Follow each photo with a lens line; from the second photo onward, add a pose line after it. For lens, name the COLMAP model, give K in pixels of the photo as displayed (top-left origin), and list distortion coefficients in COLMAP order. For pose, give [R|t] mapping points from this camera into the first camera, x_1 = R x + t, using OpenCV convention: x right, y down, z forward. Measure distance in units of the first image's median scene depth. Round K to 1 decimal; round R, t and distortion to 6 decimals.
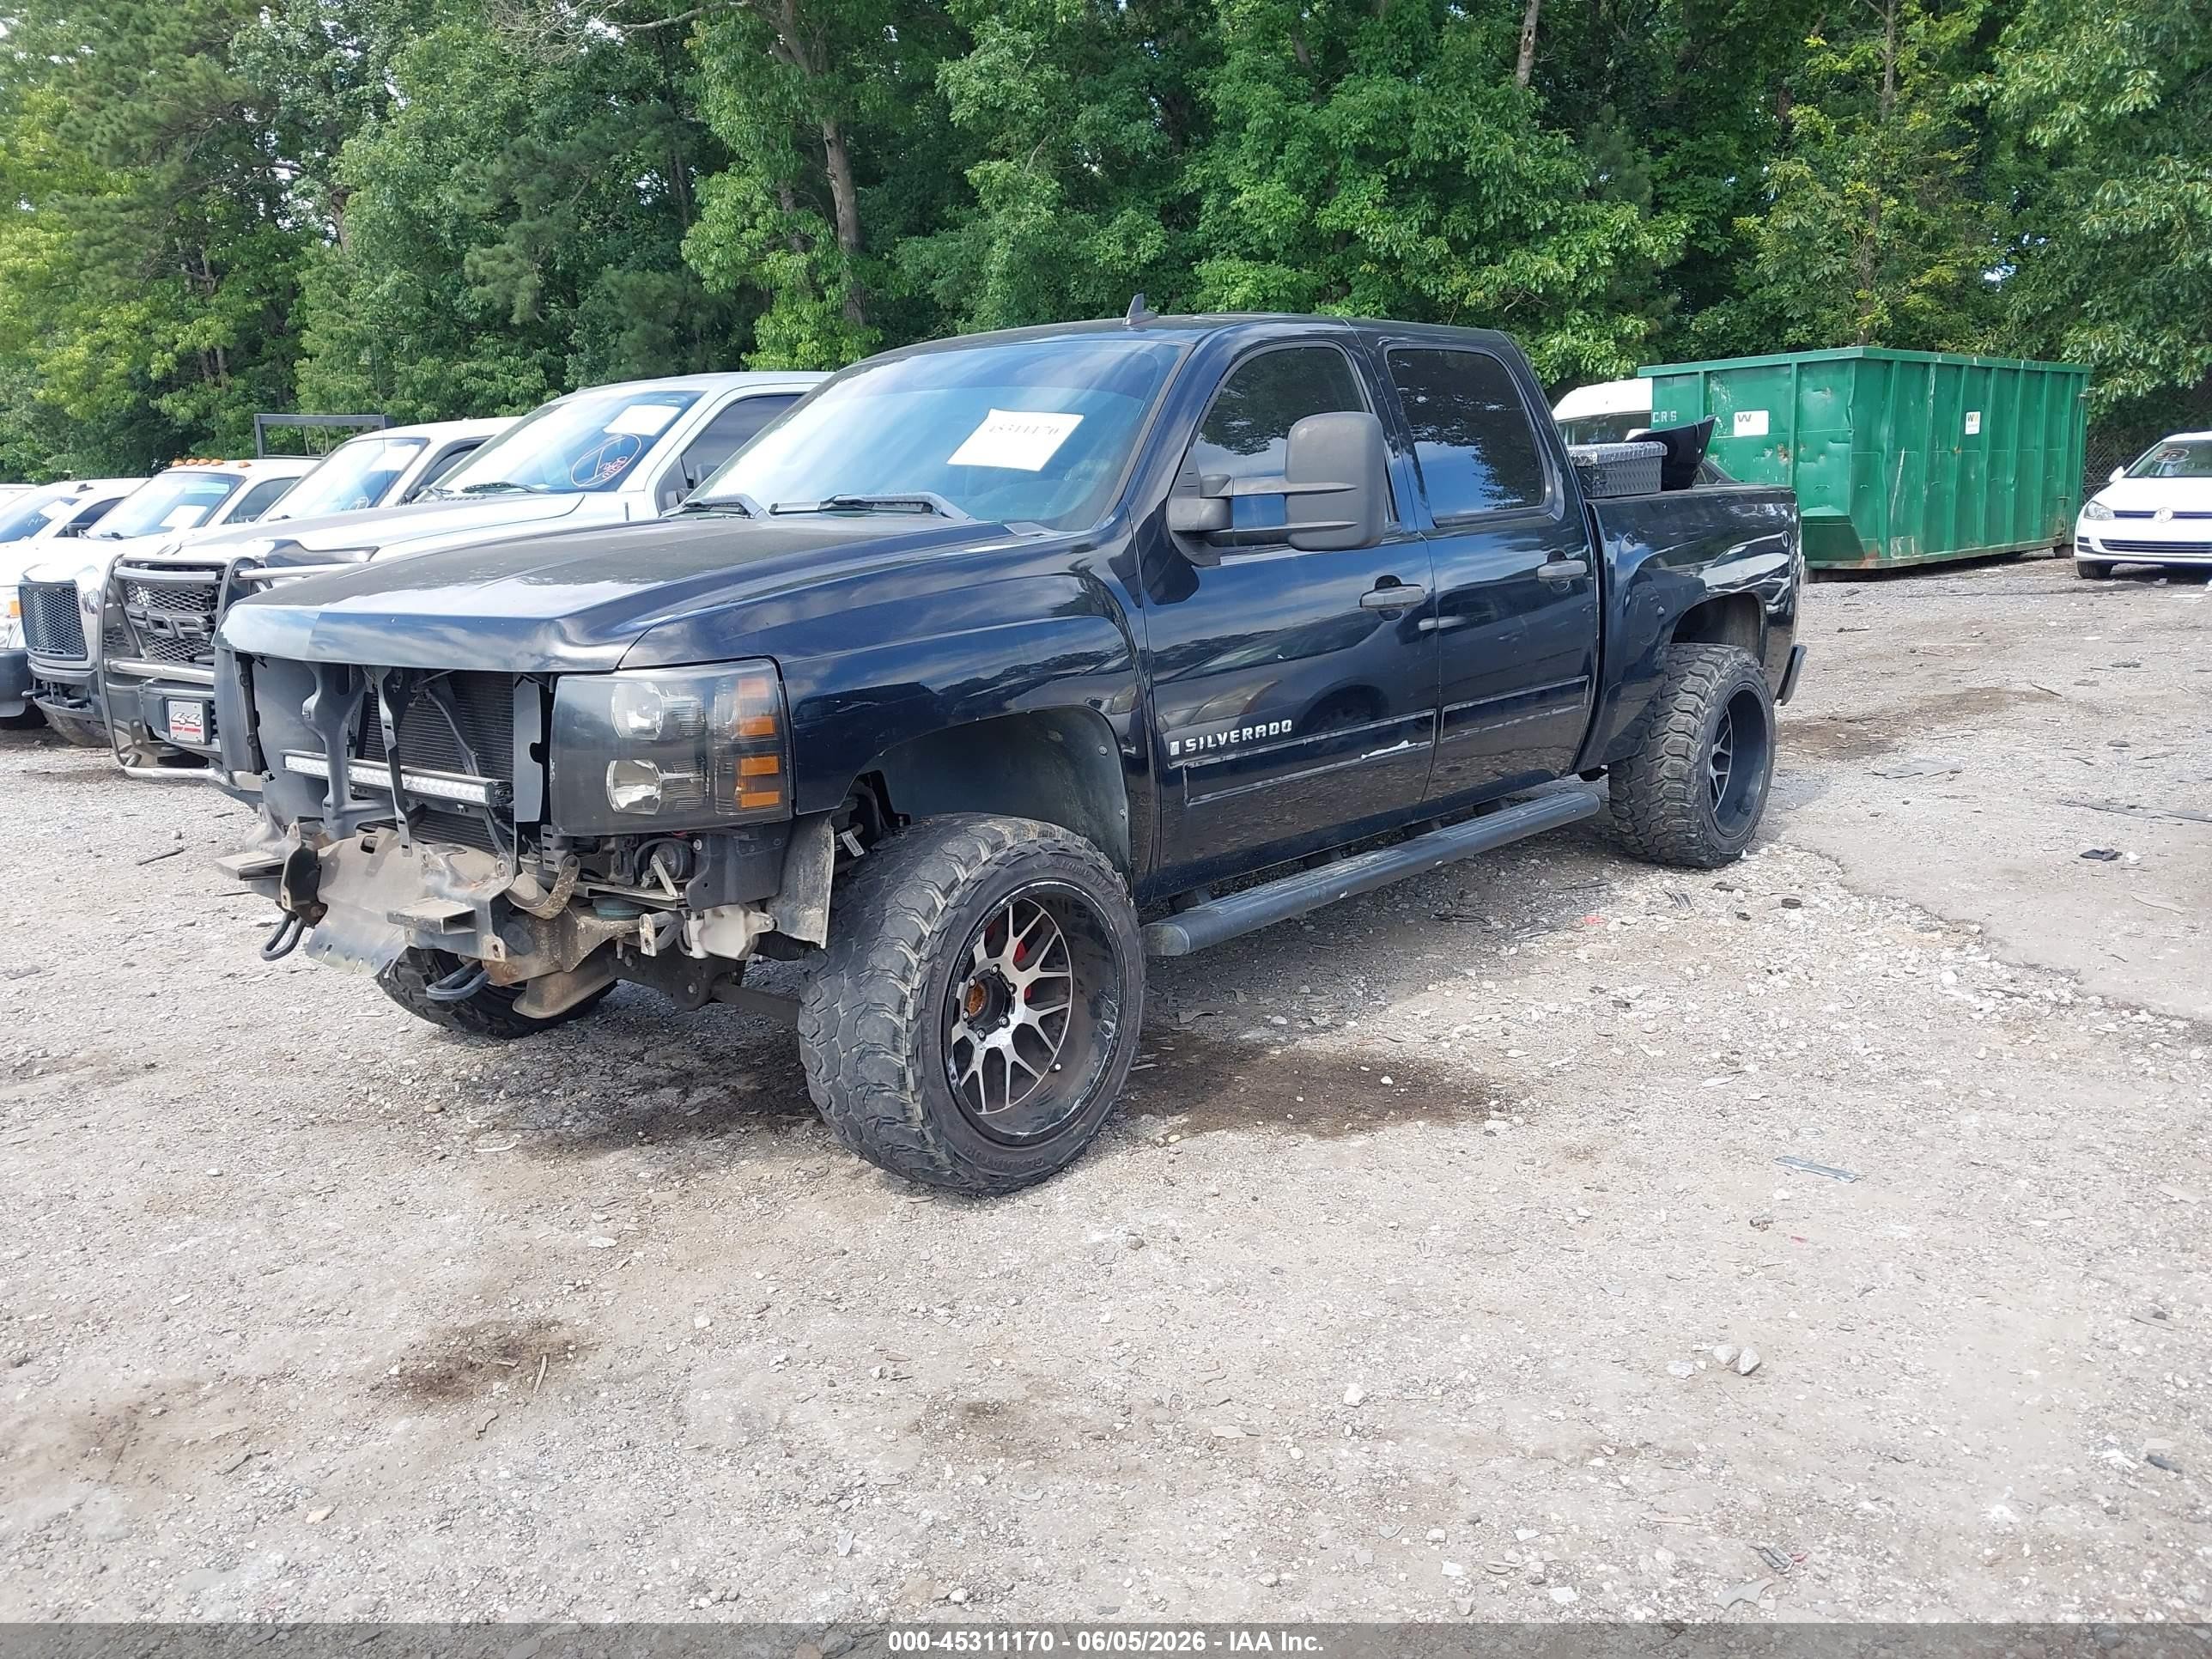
lens RADIAL K [[1761.8, 0, 1090.8], [0, 1761.8, 829.6], [0, 0, 1]] dist [0.007546, -0.006709]
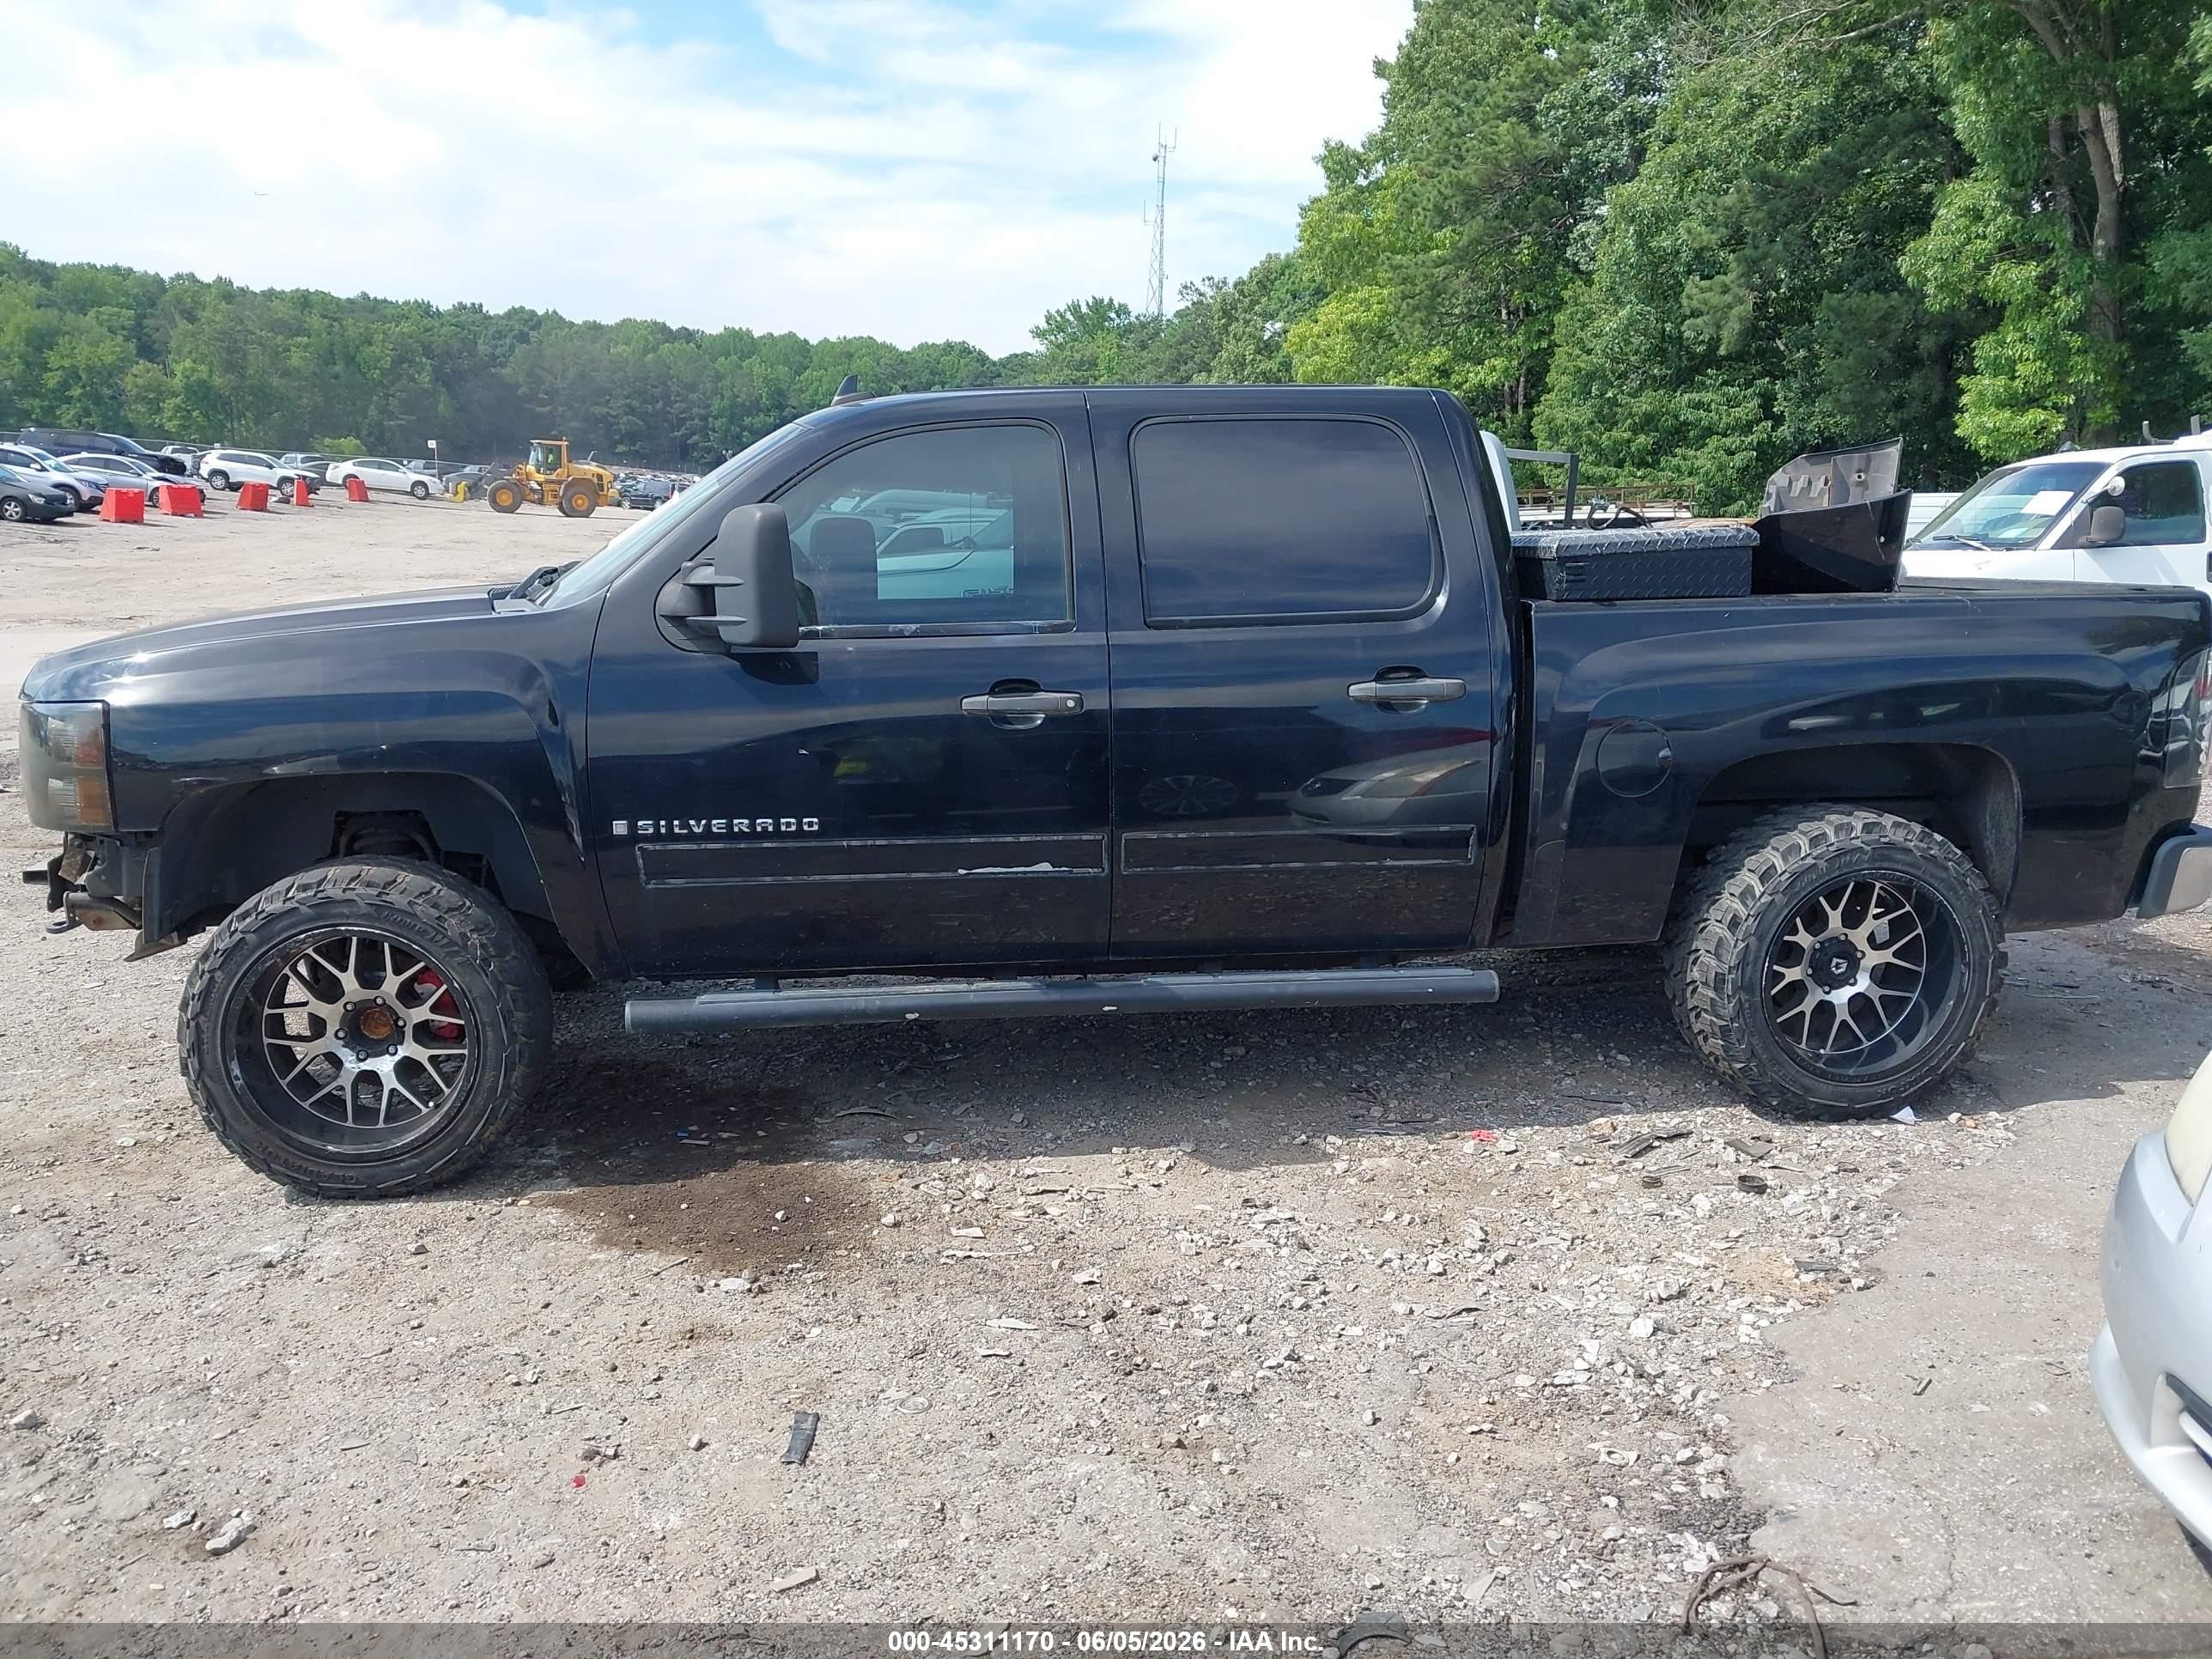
lens RADIAL K [[1761.8, 0, 1090.8], [0, 1761.8, 829.6], [0, 0, 1]] dist [0.007546, -0.006709]
pose [[0.750285, 0.134854, -0.647215, 0.608395], [-0.144151, 0.988790, 0.038917, -0.083088], [0.645208, 0.064098, 0.761314, 0.272601]]
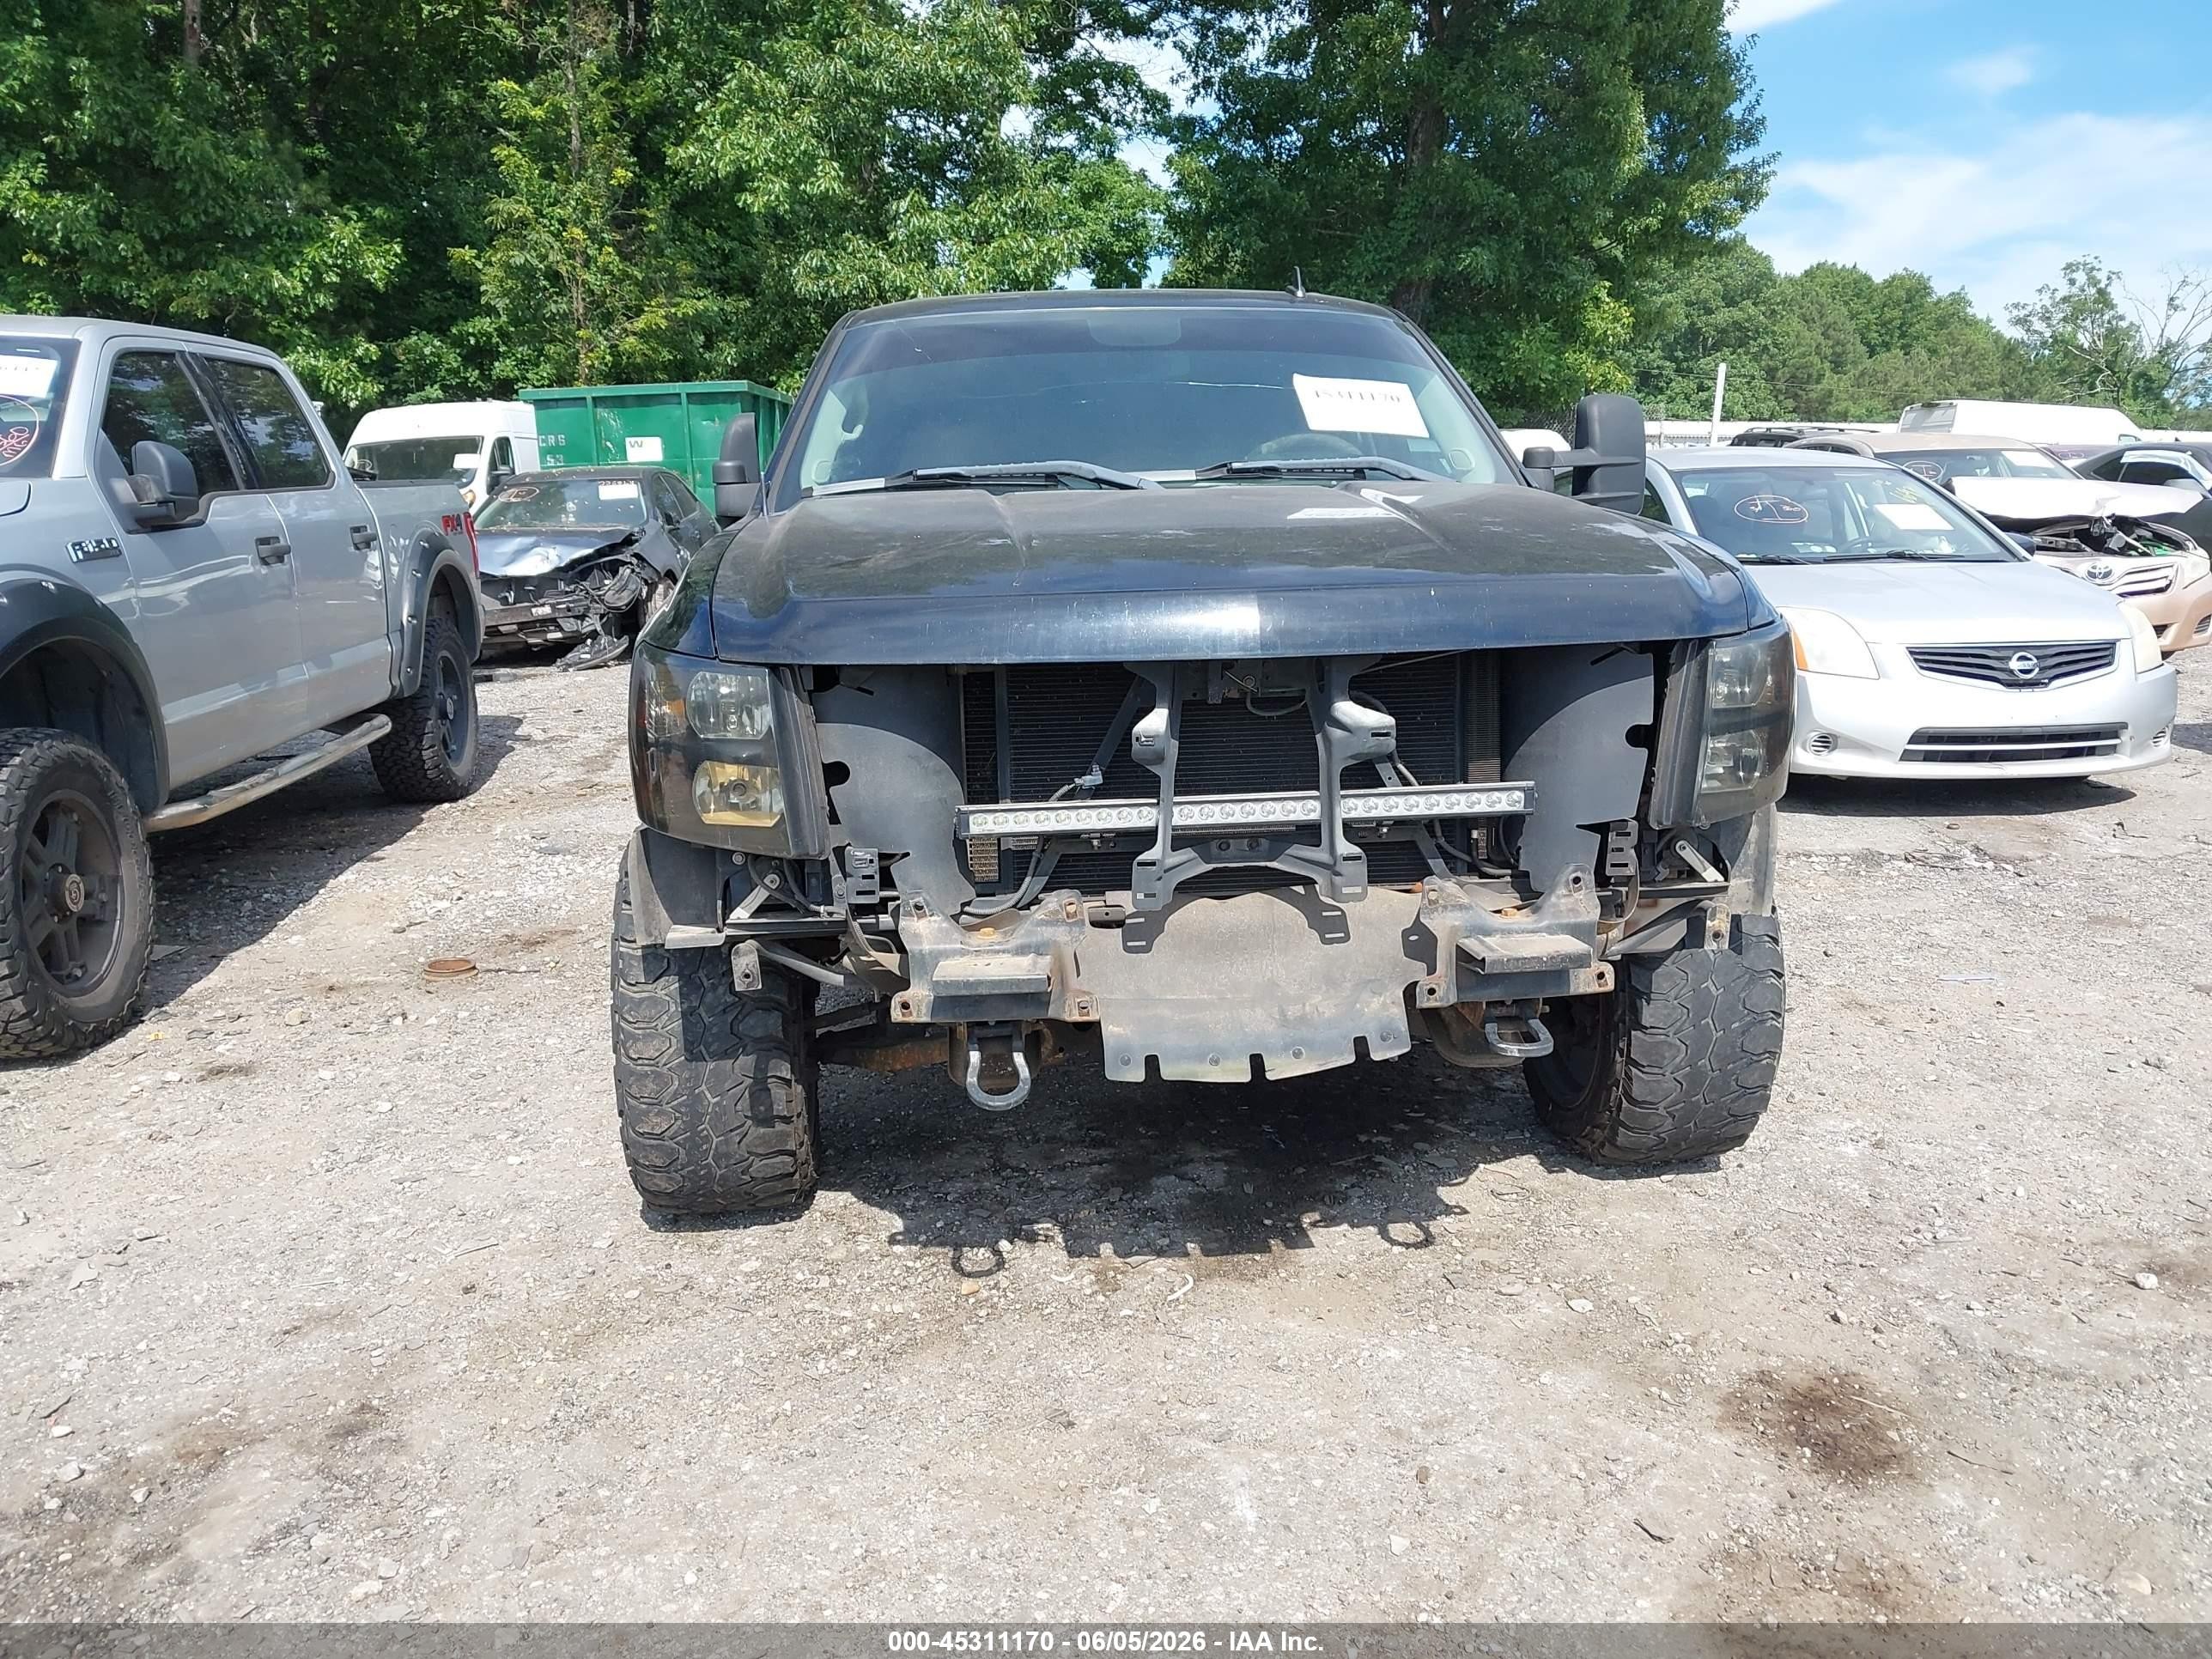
lens RADIAL K [[1761.8, 0, 1090.8], [0, 1761.8, 829.6], [0, 0, 1]] dist [0.007546, -0.006709]
pose [[0.703911, -0.122444, 0.699655, -0.585252], [0.137371, 0.989900, 0.035032, -0.034507], [-0.696877, 0.071453, 0.713622, 0.305962]]
